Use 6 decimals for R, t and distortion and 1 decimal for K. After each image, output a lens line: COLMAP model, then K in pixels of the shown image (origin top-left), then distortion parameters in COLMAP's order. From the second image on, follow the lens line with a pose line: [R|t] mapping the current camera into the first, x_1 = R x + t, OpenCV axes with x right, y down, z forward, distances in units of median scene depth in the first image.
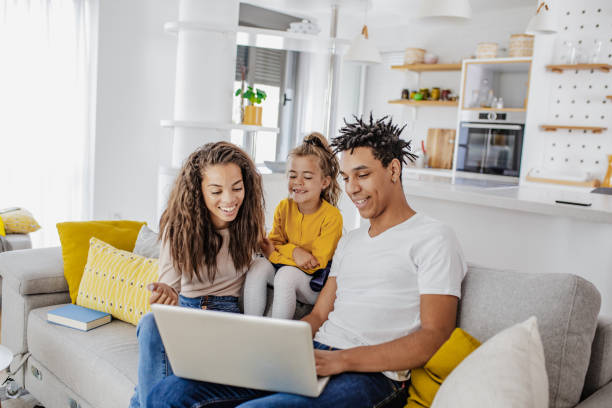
lens RADIAL K [[590.6, 0, 307.3], [0, 590.6, 202.0], [0, 0, 1]] dist [-0.020490, 0.007903]
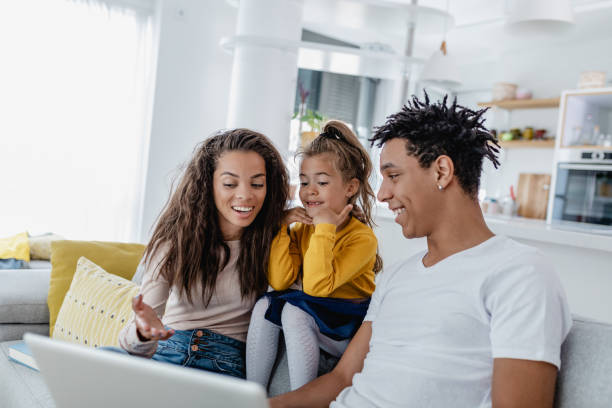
lens RADIAL K [[587.2, 0, 306.1], [0, 587.2, 202.4], [0, 0, 1]] dist [-0.003460, 0.004431]
pose [[0.988197, 0.039604, -0.147983, 0.029181], [-0.053870, 0.994145, -0.093670, 0.022693], [0.143406, 0.100536, 0.984544, 0.124485]]
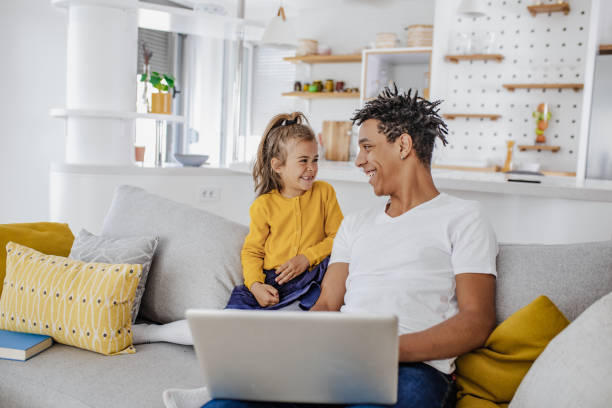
lens RADIAL K [[590.6, 0, 307.3], [0, 590.6, 202.0], [0, 0, 1]] dist [-0.020490, 0.007903]
pose [[0.966875, -0.044913, 0.251267, -0.094036], [0.046416, 0.998922, -0.000052, 0.011819], [-0.250994, 0.011713, 0.967918, 0.066597]]
